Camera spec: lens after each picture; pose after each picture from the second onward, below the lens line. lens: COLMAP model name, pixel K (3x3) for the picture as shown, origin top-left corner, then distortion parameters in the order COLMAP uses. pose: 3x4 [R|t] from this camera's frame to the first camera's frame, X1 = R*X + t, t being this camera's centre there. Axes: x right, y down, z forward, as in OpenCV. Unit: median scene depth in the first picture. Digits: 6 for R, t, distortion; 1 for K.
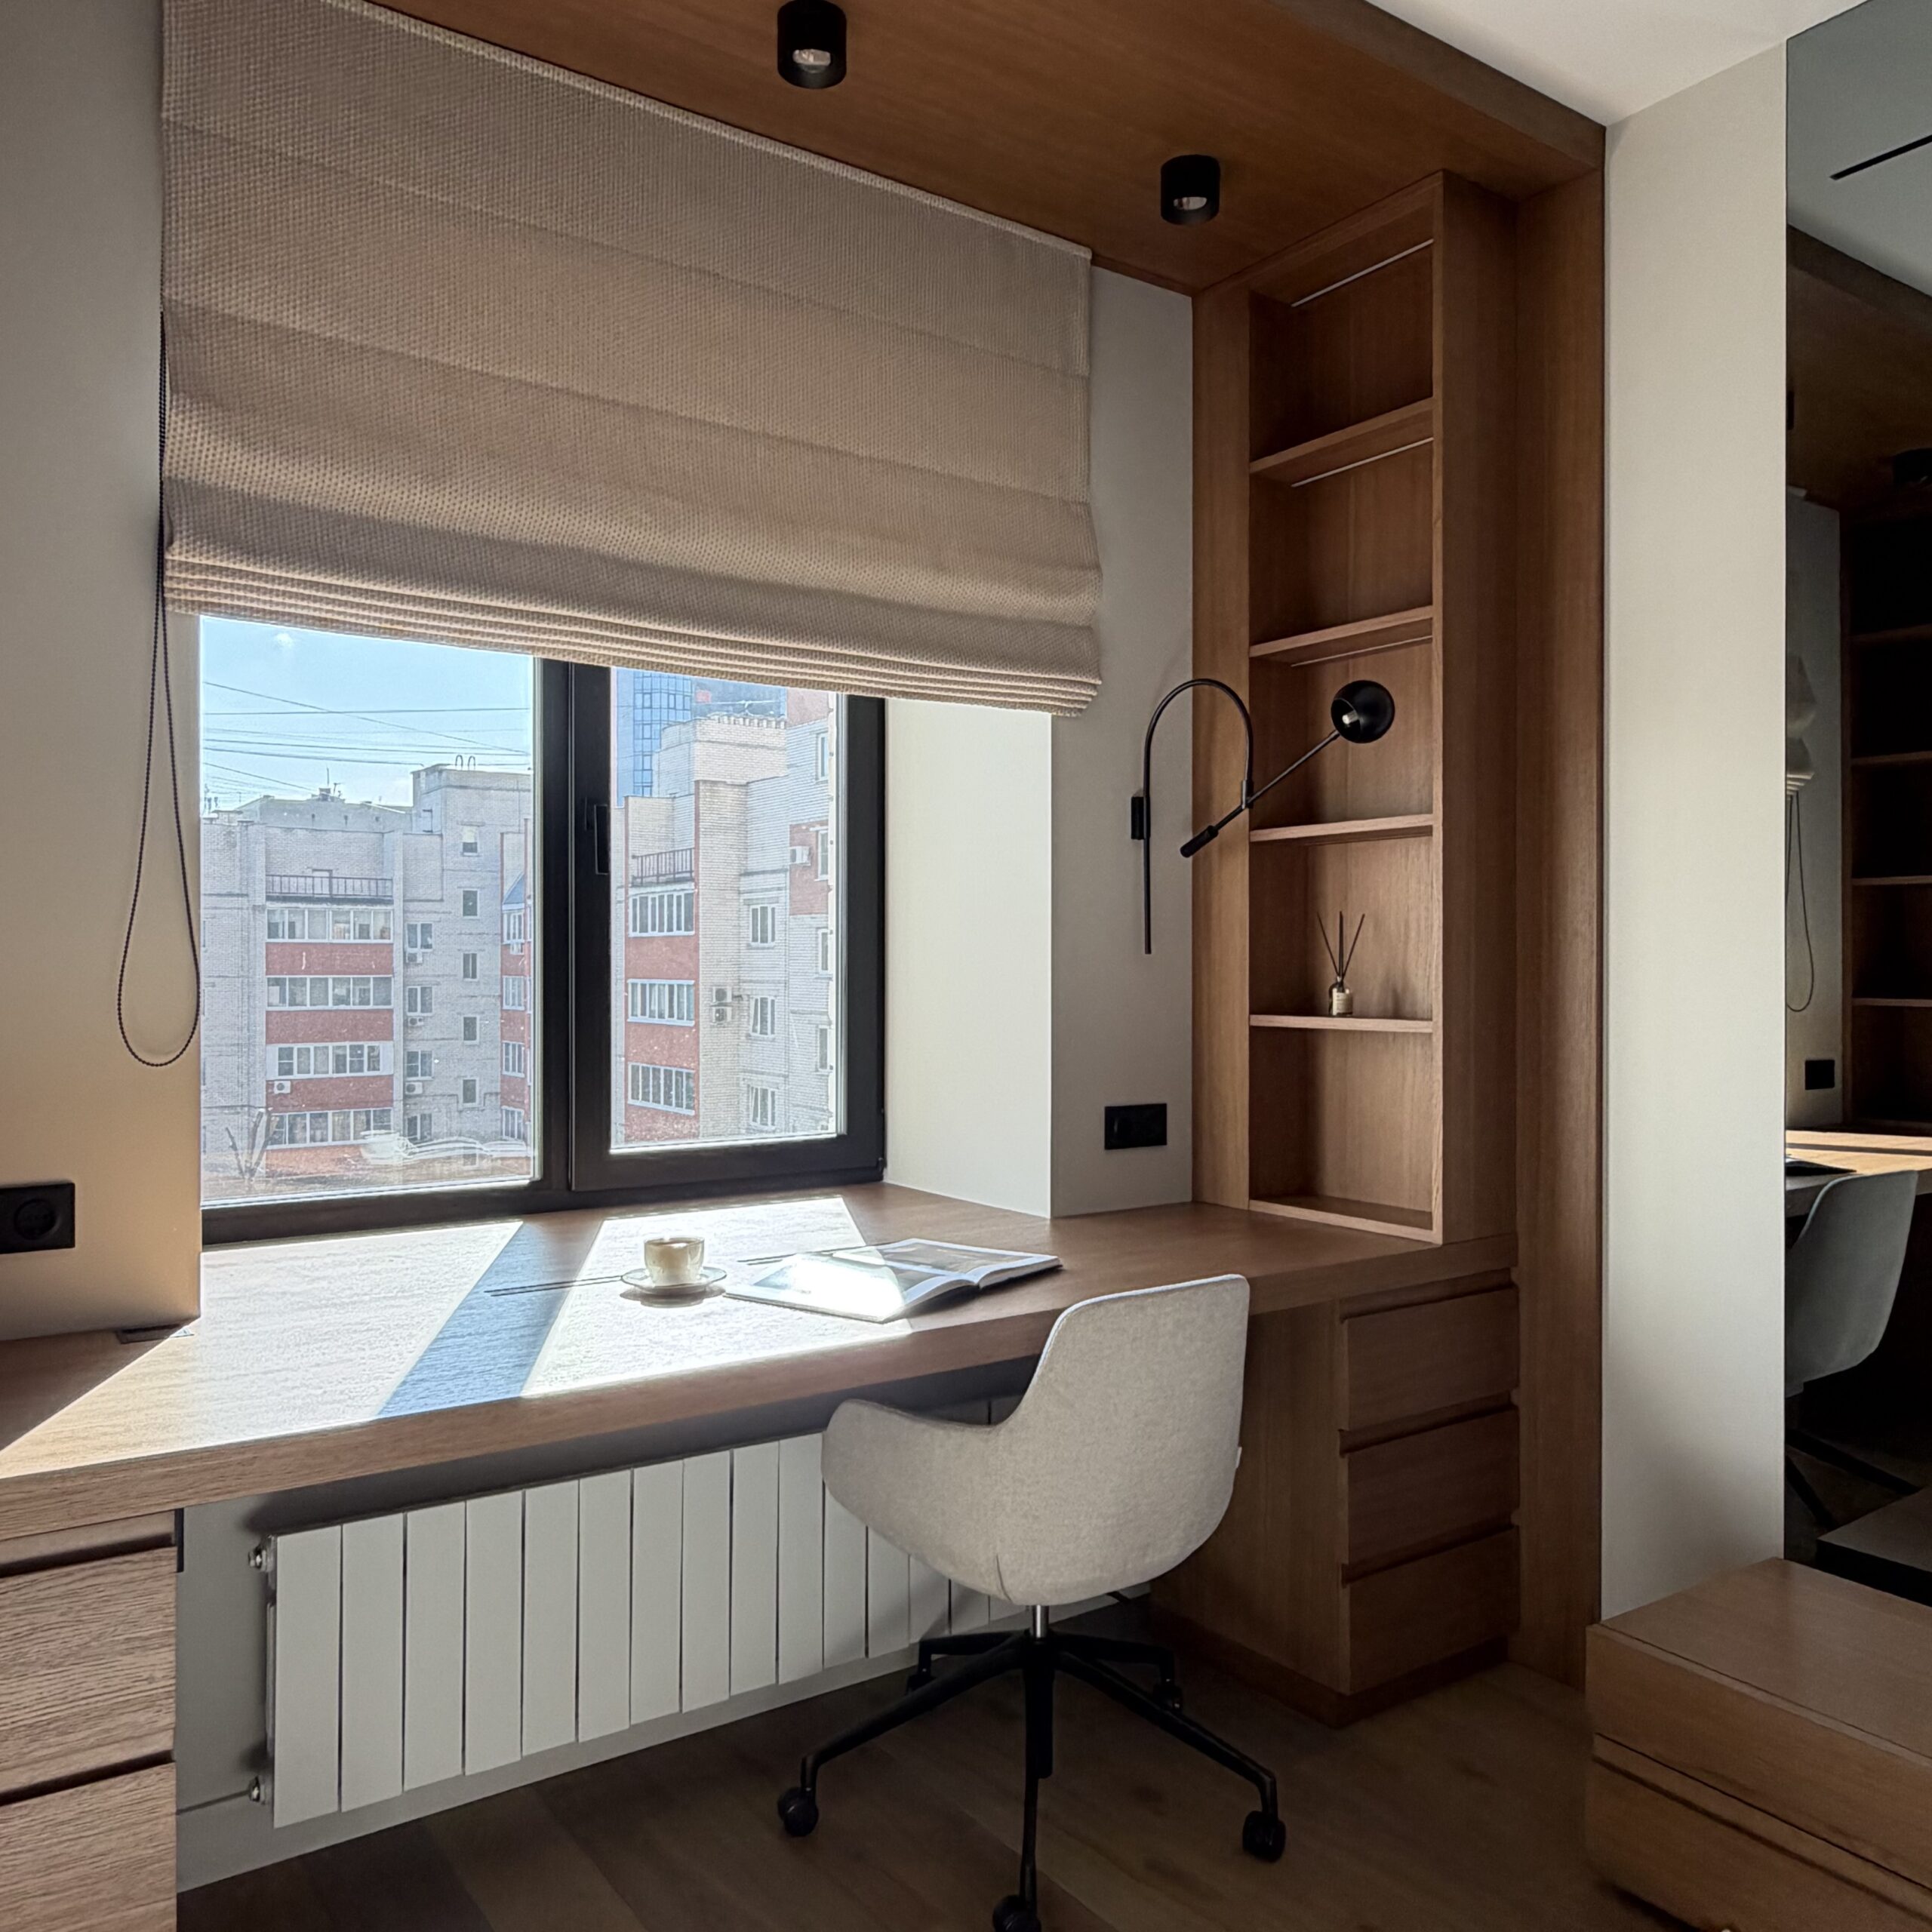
lens RADIAL K [[1563.2, 0, 966.0], [0, 1563.2, 966.0], [0, 0, 1]] dist [0.005360, -0.012145]
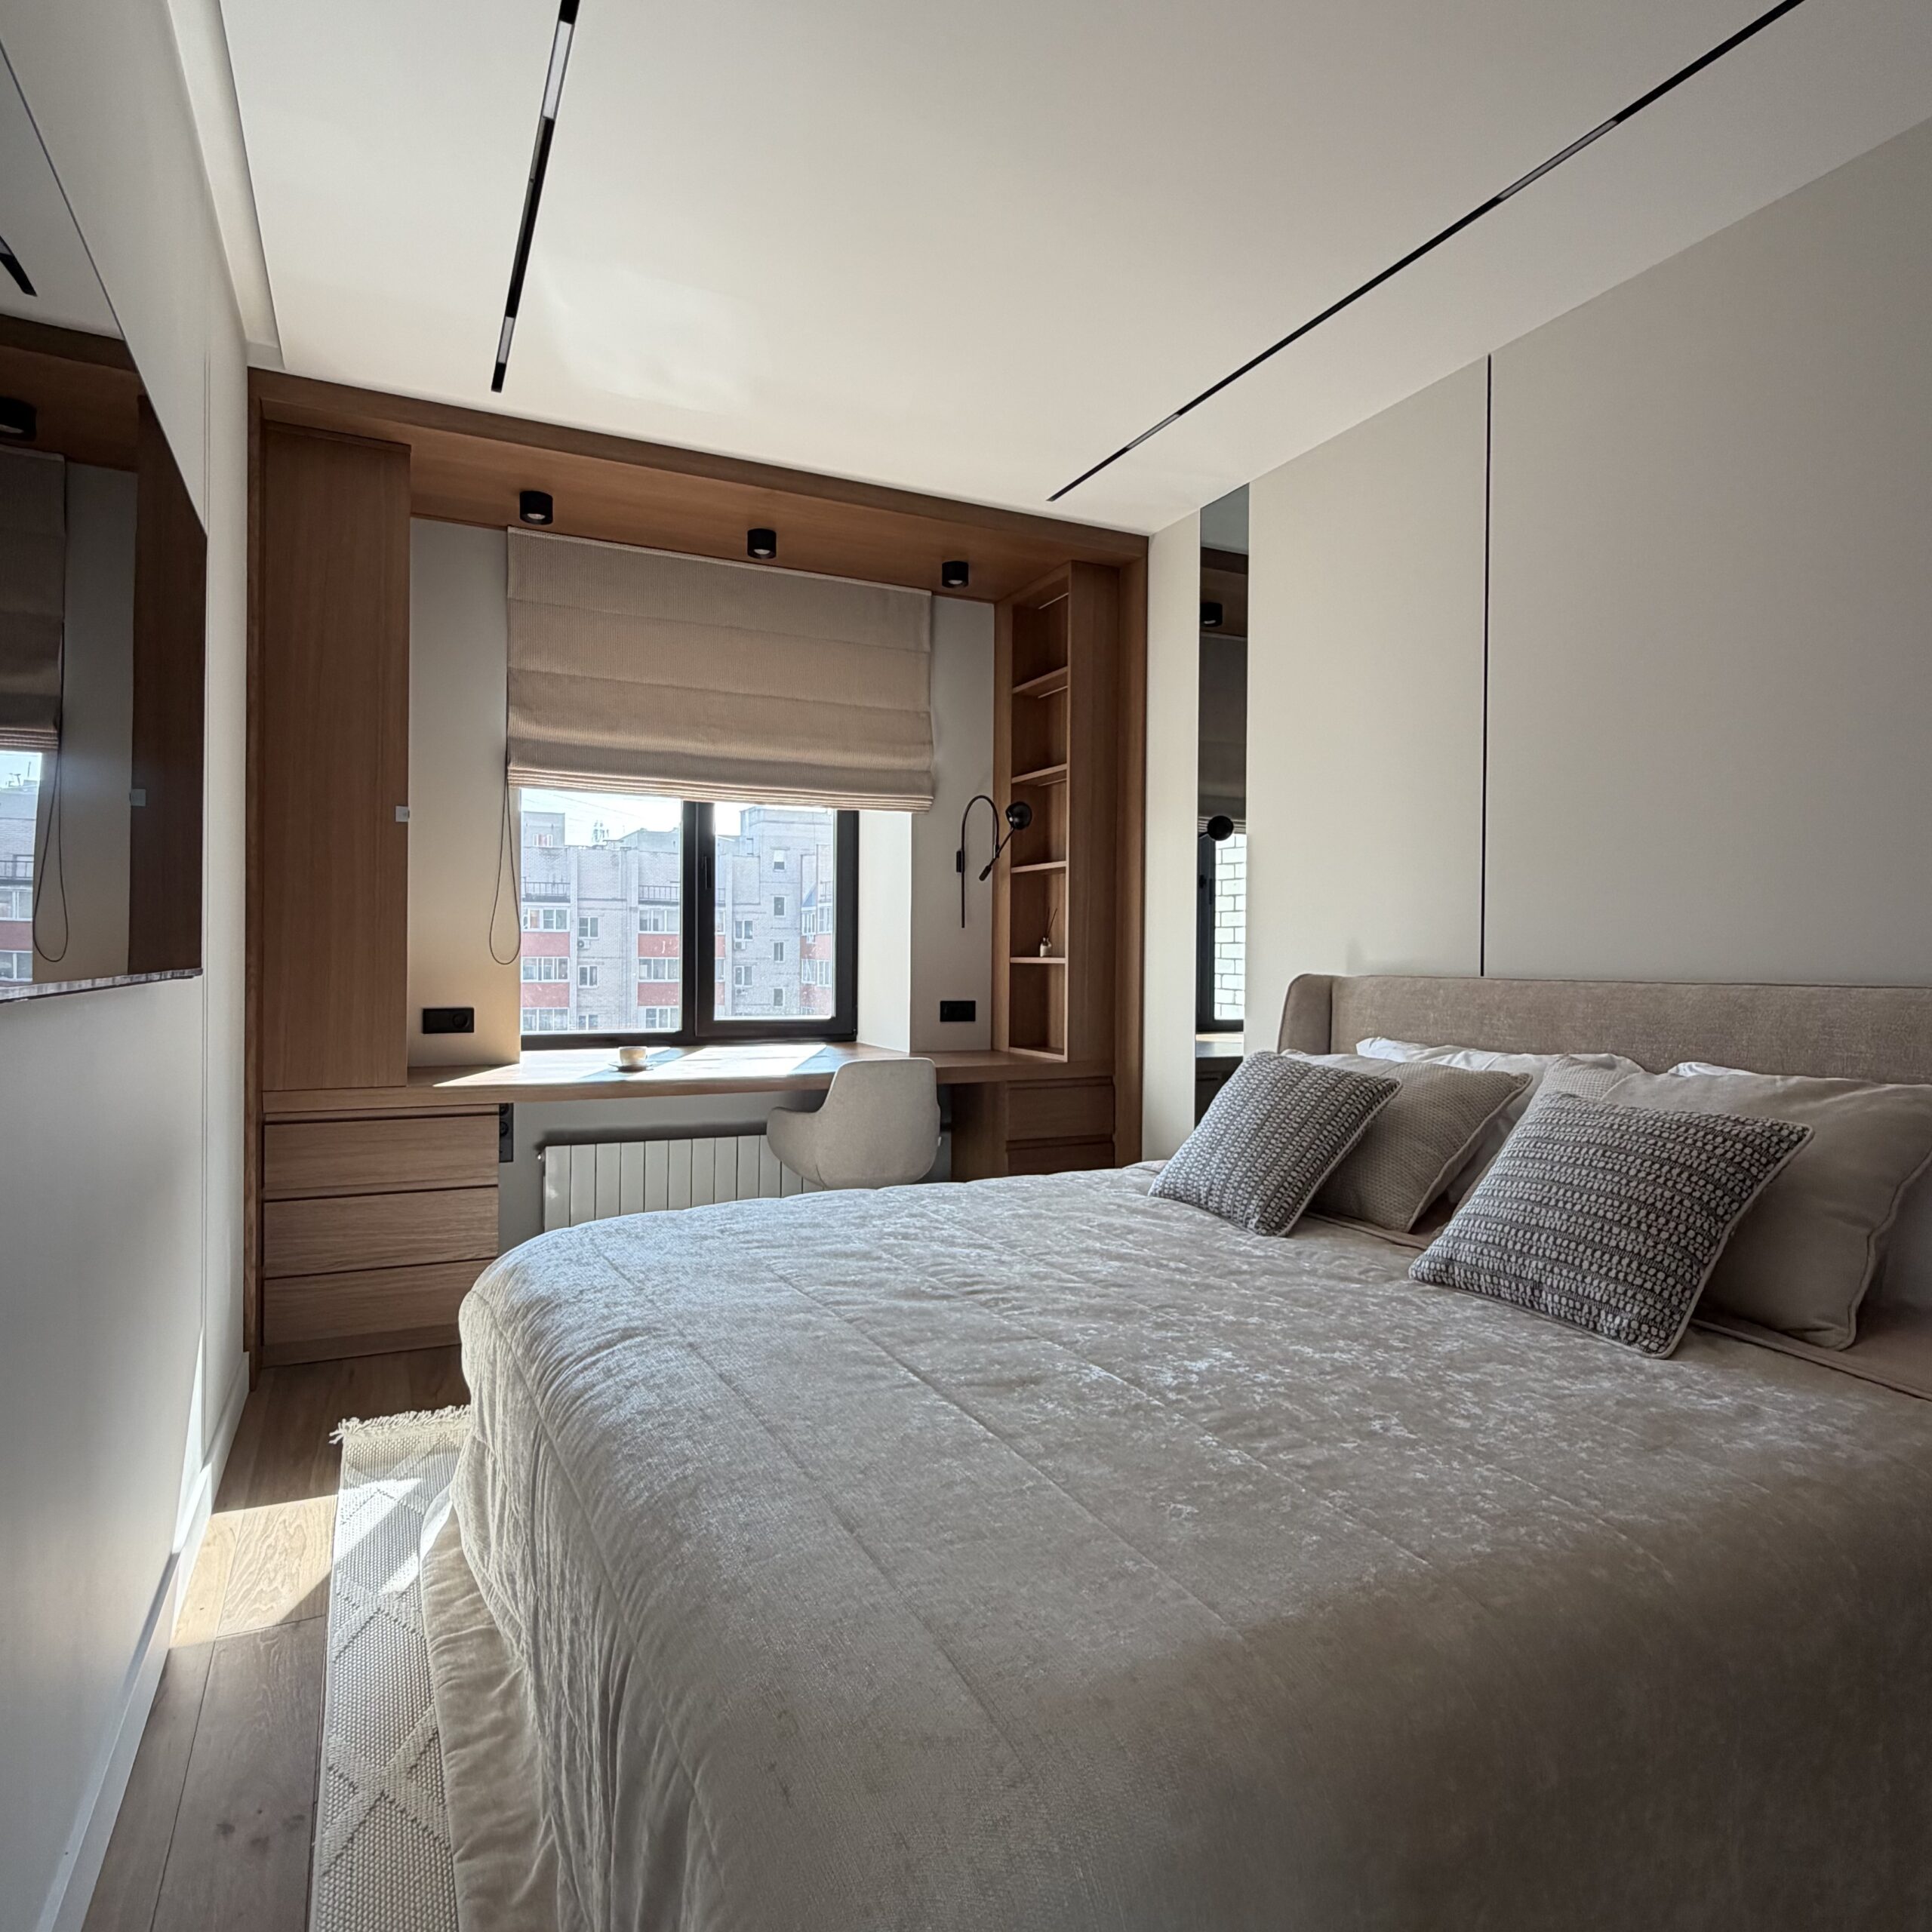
lens RADIAL K [[1202.3, 0, 966.0], [0, 1202.3, 966.0], [0, 0, 1]] dist [0.000233, 0.000296]
pose [[0.987483, 0.009144, -0.157461, 0.384355], [-0.007679, 0.999921, 0.009914, 0.028181], [0.157539, -0.008581, 0.987475, -0.588981]]
